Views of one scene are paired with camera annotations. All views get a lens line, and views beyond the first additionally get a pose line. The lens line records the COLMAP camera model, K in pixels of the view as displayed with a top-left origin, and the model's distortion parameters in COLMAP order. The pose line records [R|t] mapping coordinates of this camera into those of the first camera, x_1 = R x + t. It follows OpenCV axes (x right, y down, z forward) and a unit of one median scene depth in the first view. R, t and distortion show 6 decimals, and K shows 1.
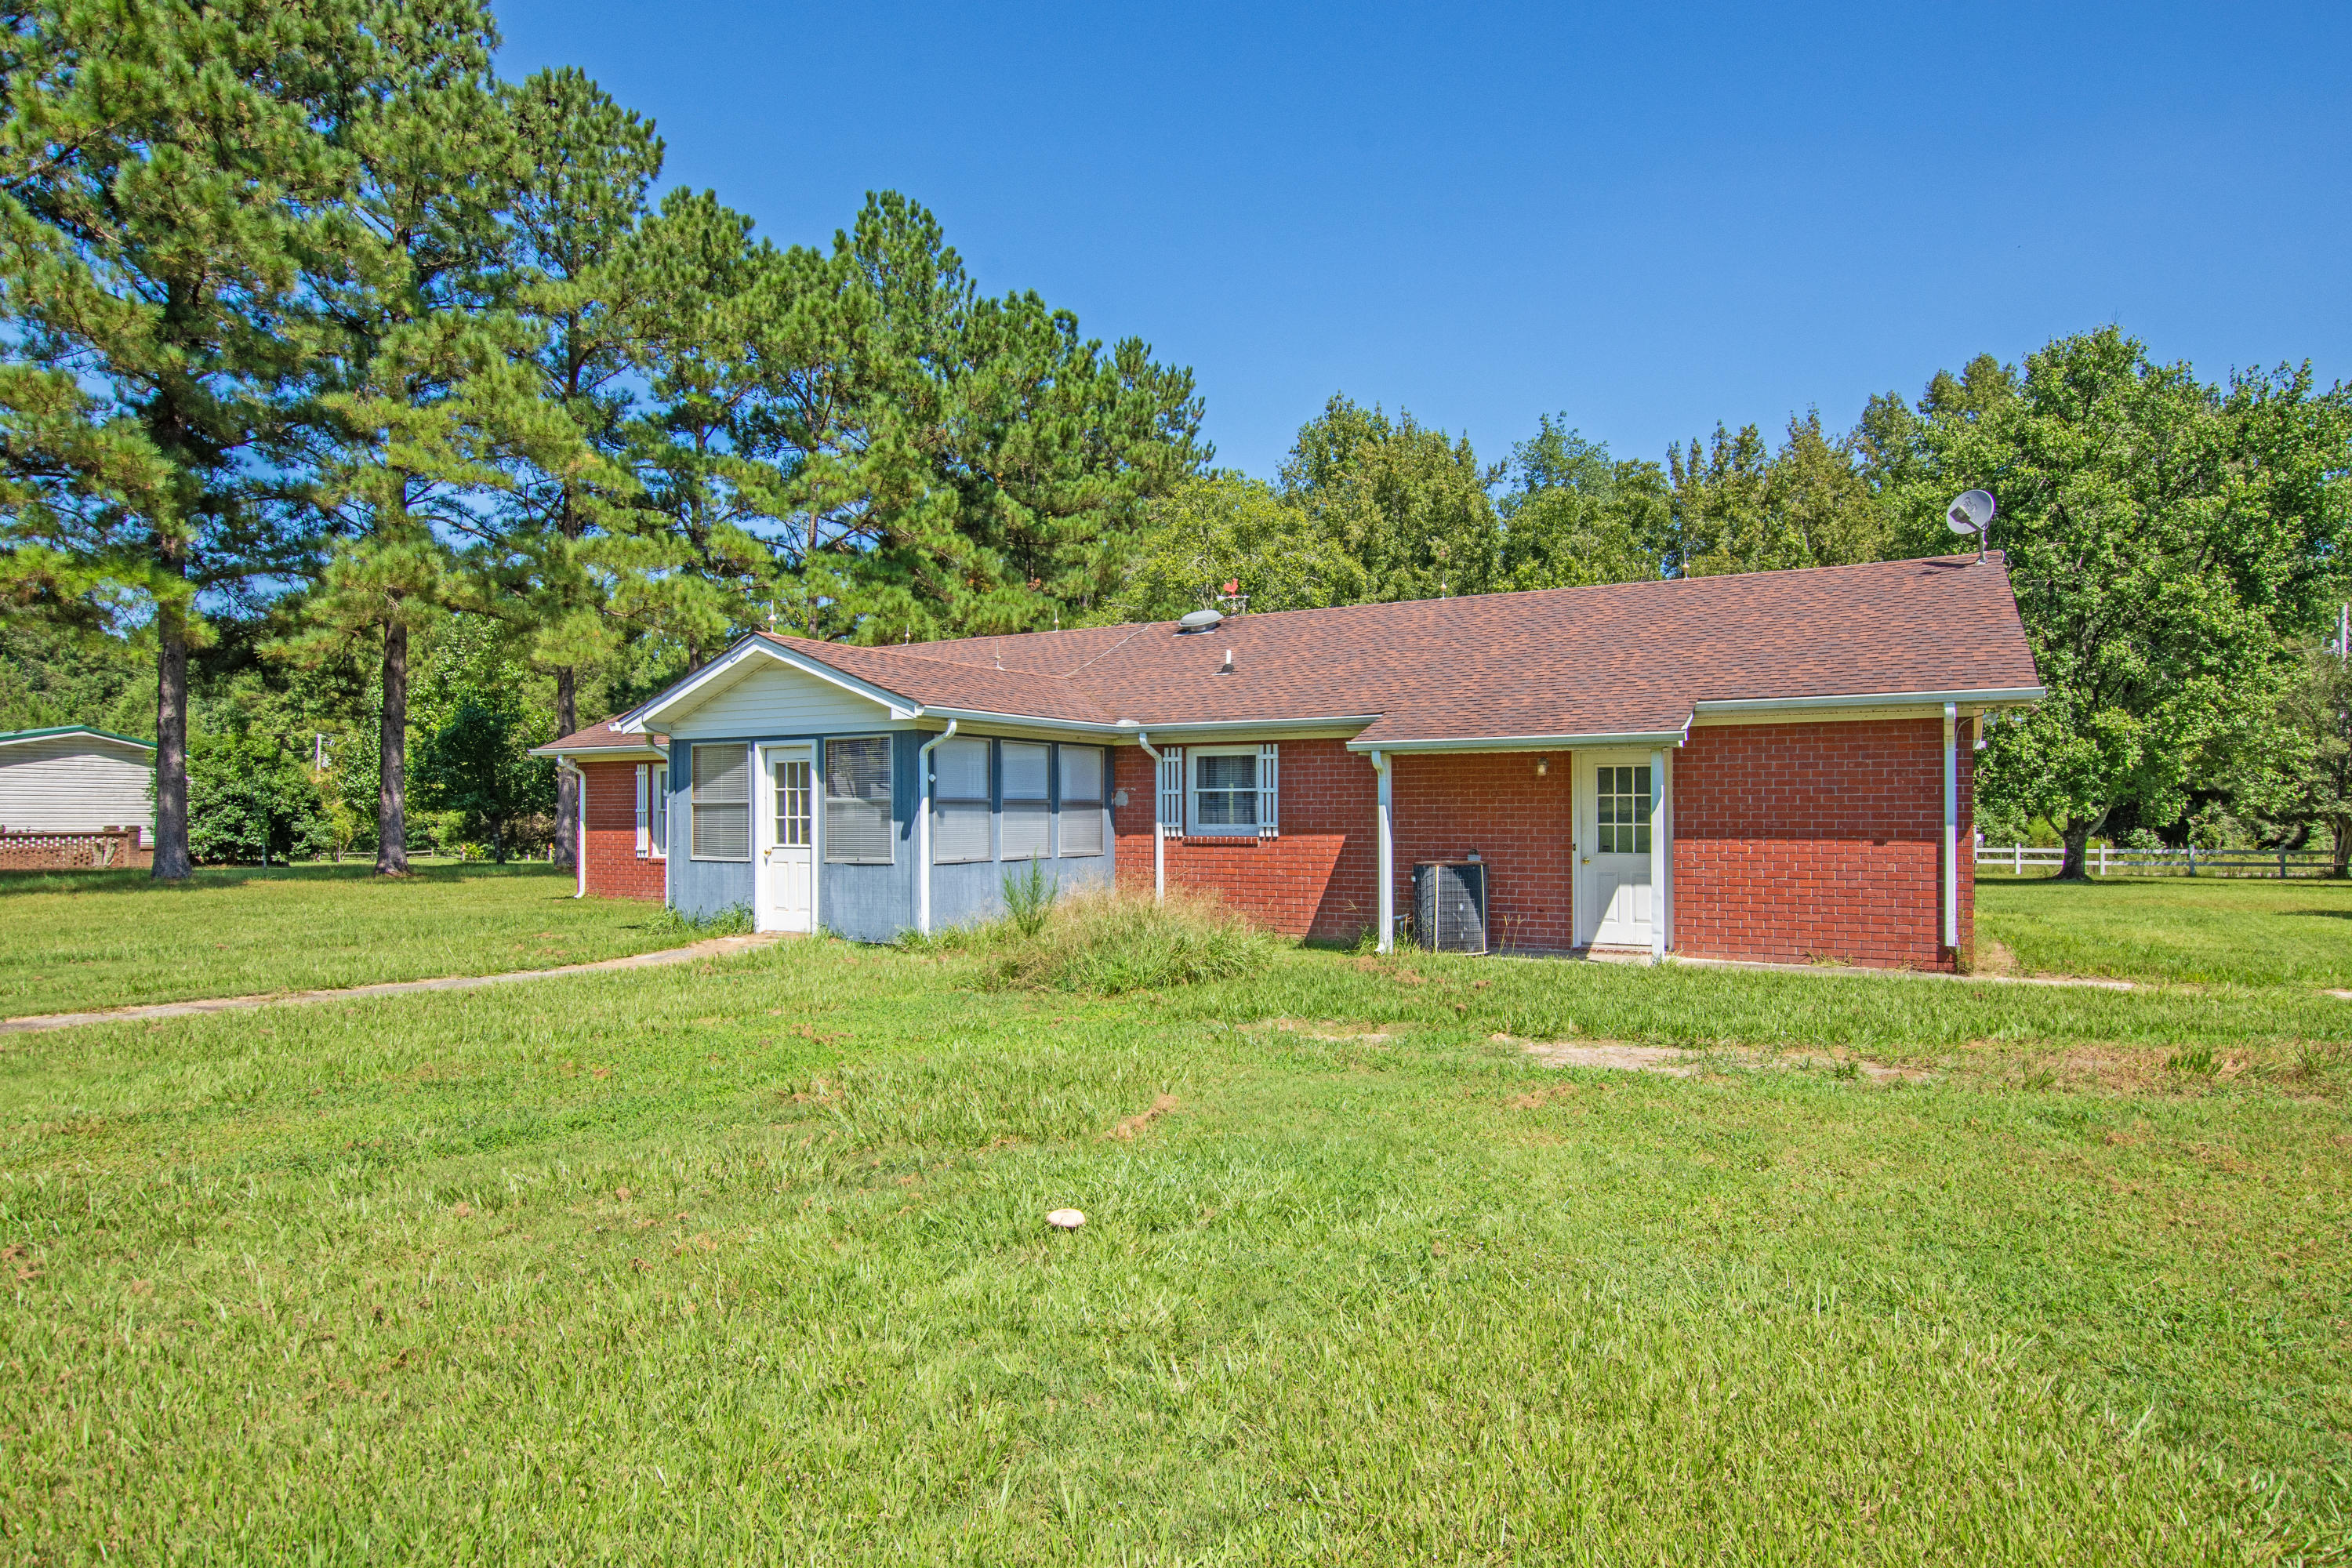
lens RADIAL K [[1290.8, 0, 1171.1], [0, 1290.8, 799.9], [0, 0, 1]] dist [-0.024314, 0.007907]
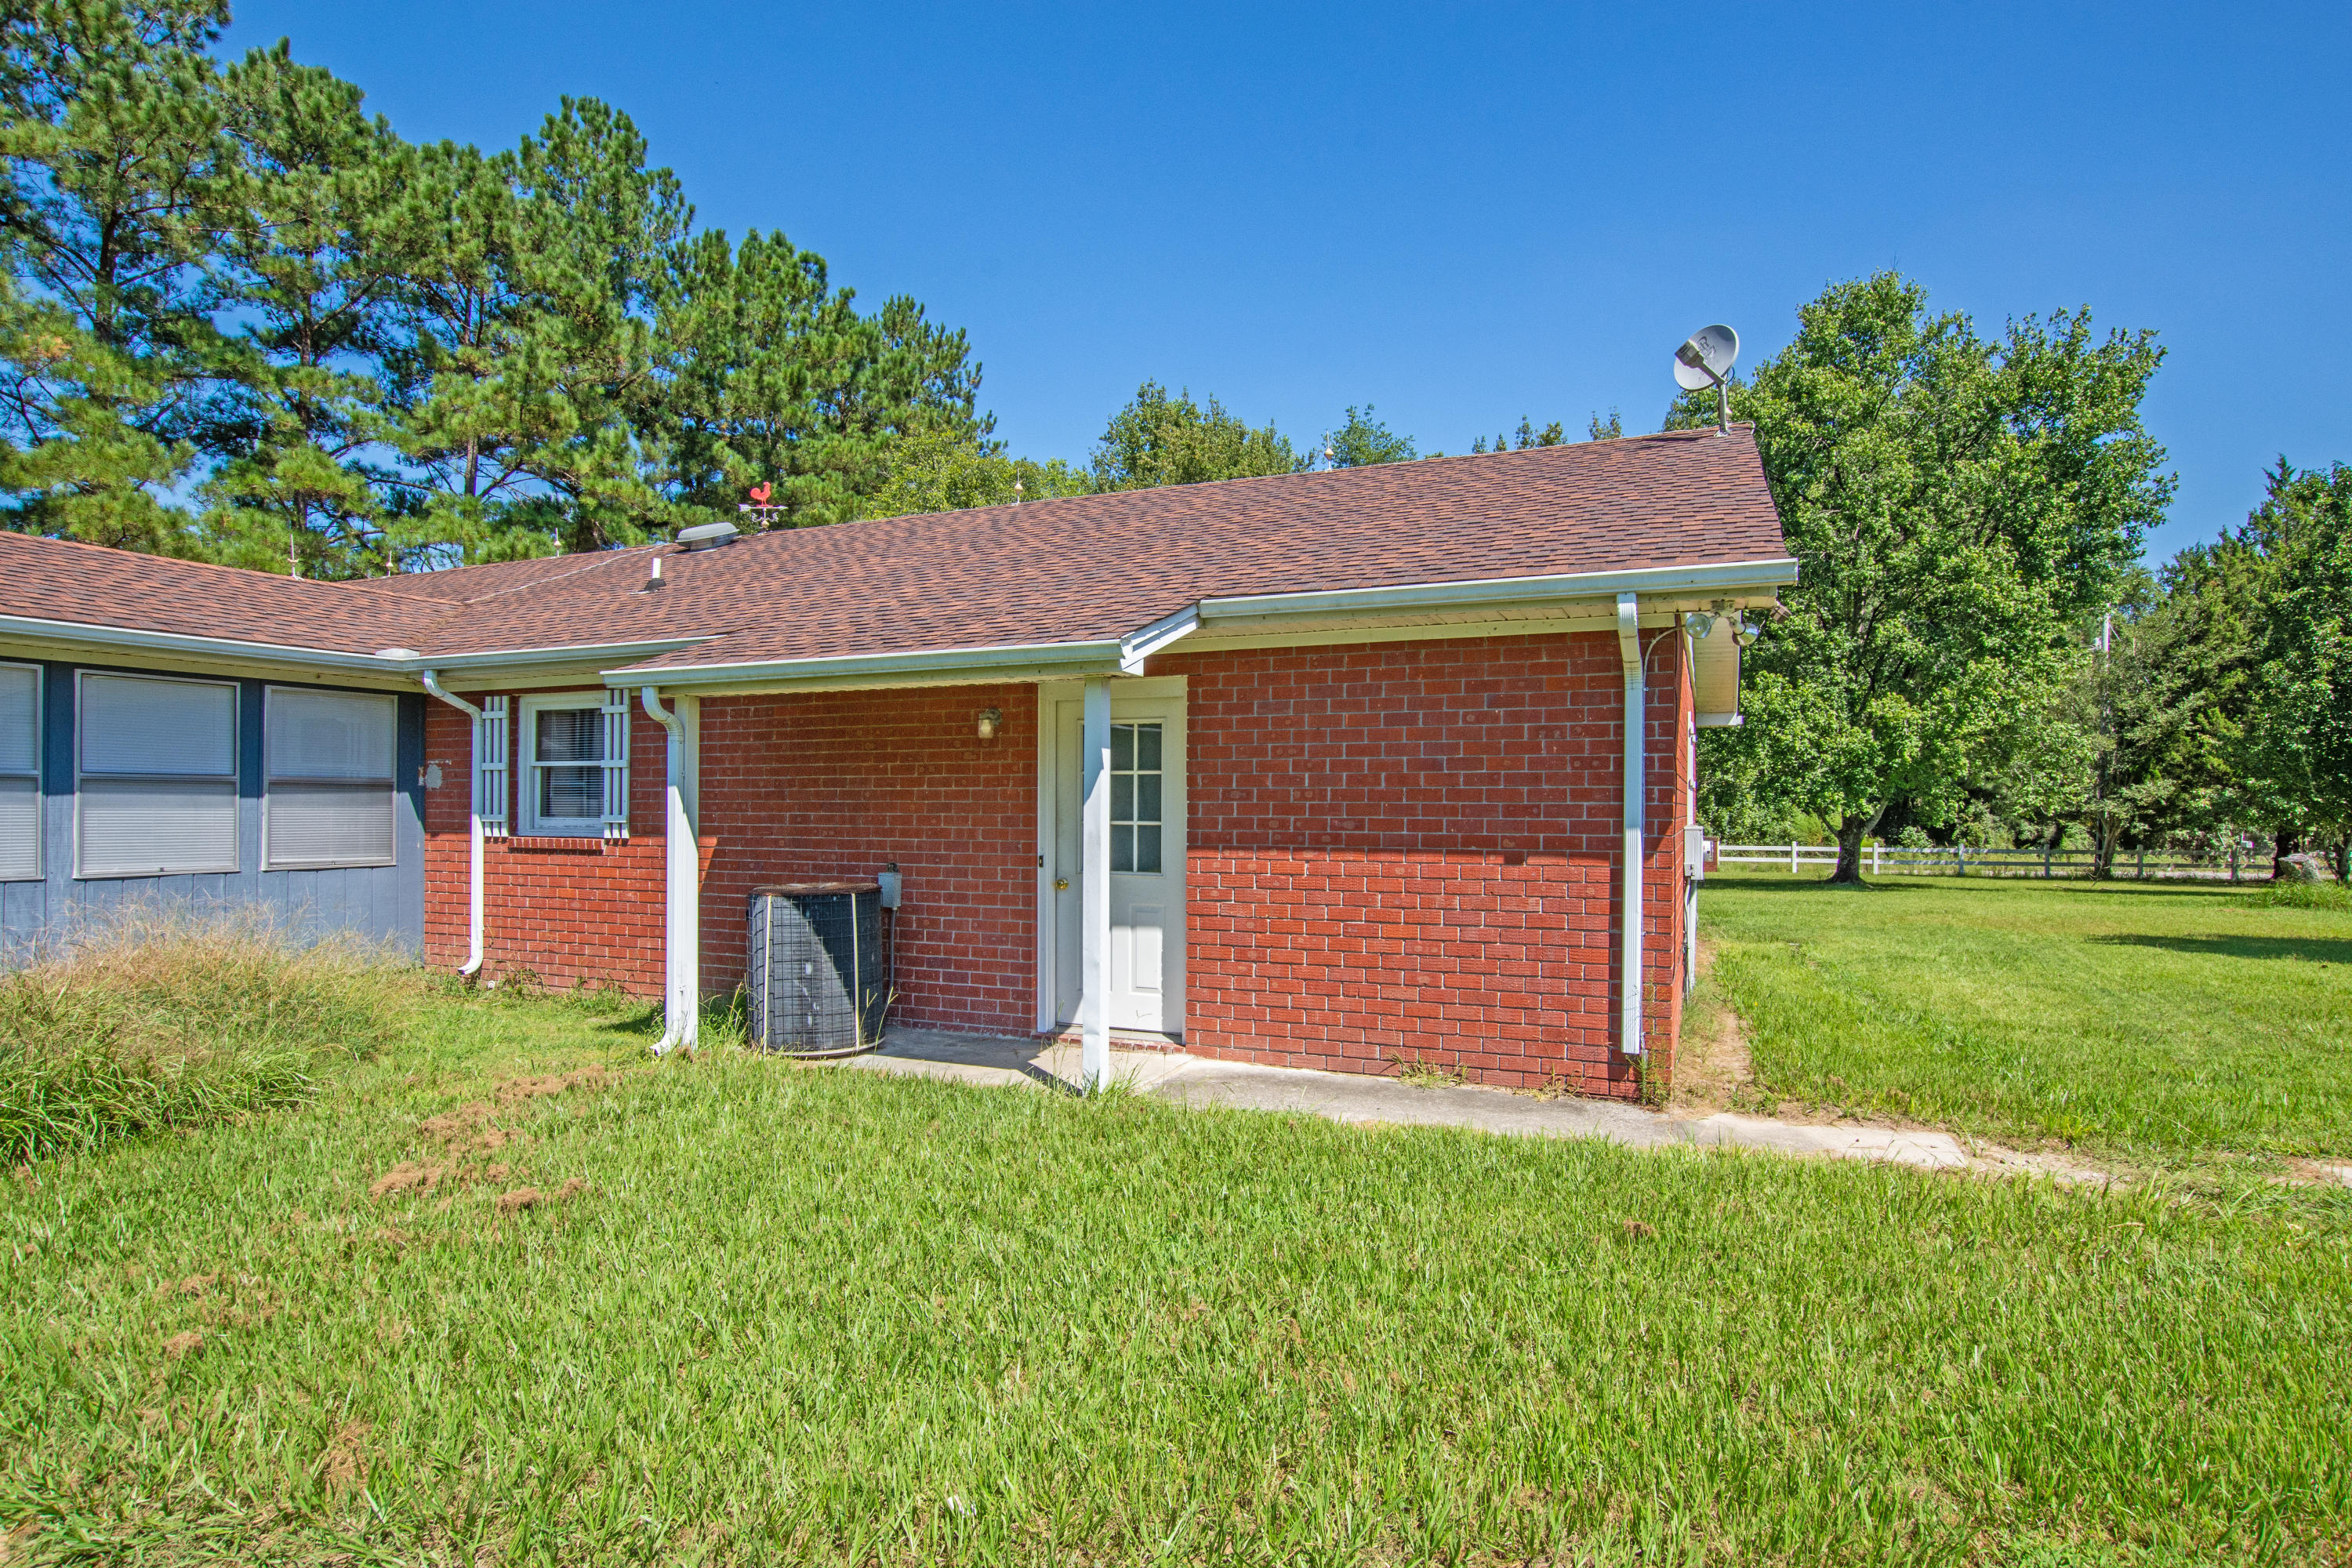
lens RADIAL K [[1218.7, 0, 1174.2], [0, 1218.7, 791.8], [0, 0, 1]] dist [-0.025453, 0.000063]
pose [[0.994338, 0.007879, 0.105973, 0.146966], [-0.007650, 0.999967, -0.002567, 0.002822], [-0.105990, 0.001742, 0.994366, 0.207704]]
